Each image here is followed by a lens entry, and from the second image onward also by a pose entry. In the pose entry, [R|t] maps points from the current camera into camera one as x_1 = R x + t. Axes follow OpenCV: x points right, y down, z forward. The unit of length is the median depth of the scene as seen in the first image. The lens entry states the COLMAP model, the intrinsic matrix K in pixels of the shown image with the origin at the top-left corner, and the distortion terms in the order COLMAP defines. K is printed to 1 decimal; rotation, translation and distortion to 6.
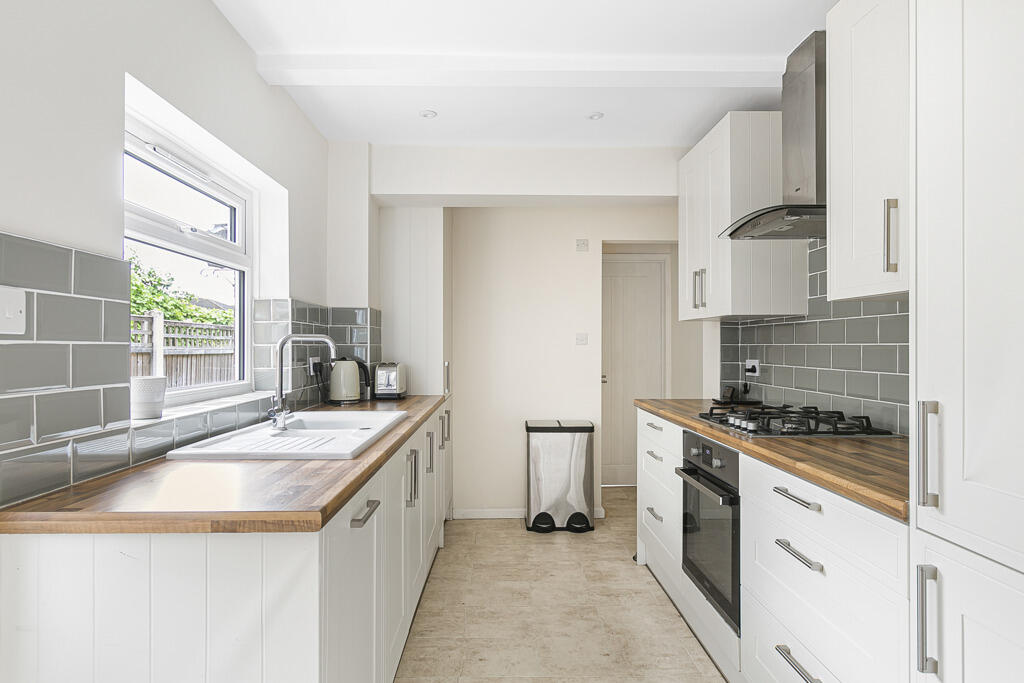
lens RADIAL K [[621.3, 0, 505.4], [0, 621.3, 336.8], [0, 0, 1]] dist [0.023450, 0.002703]
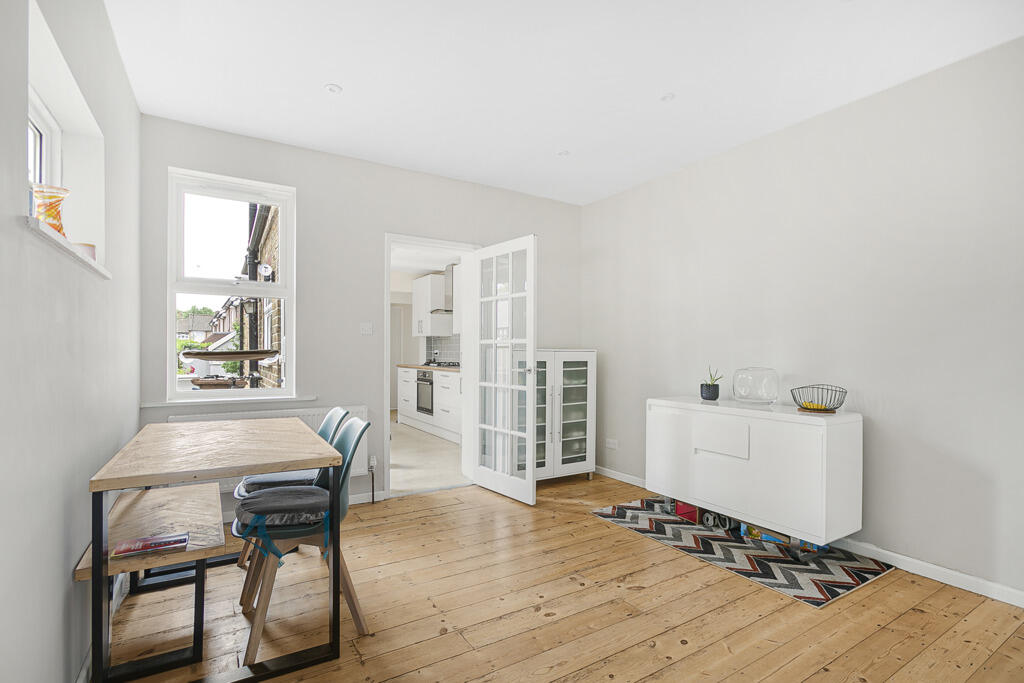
lens RADIAL K [[488.8, 0, 507.9], [0, 488.8, 348.5], [0, 0, 1]] dist [0.001176, -0.000085]
pose [[0.867490, 0.003030, 0.497446, -0.578593], [-0.005961, 0.999973, 0.004304, 0.018840], [-0.497420, -0.006699, 0.867484, -1.475551]]
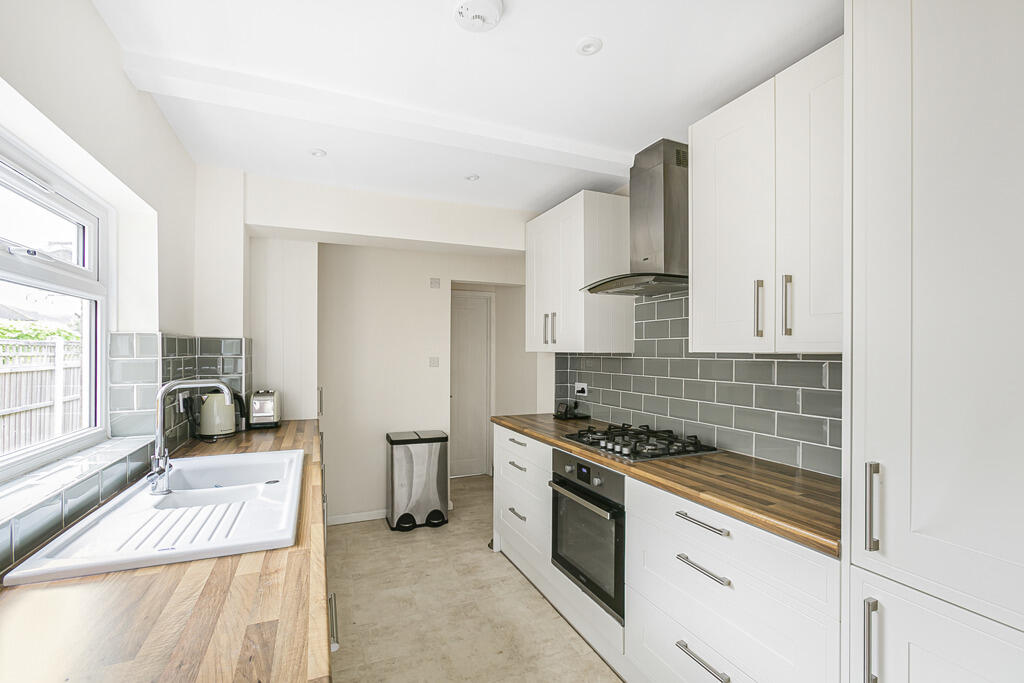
lens RADIAL K [[468.0, 0, 508.8], [0, 468.0, 351.0], [0, 0, 1]] dist [-0.003258, 0.005280]
pose [[0.927548, 0.005038, 0.373671, -0.130569], [-0.010331, 0.999873, 0.012161, -0.048677], [-0.373562, -0.015140, 0.927482, 0.184218]]
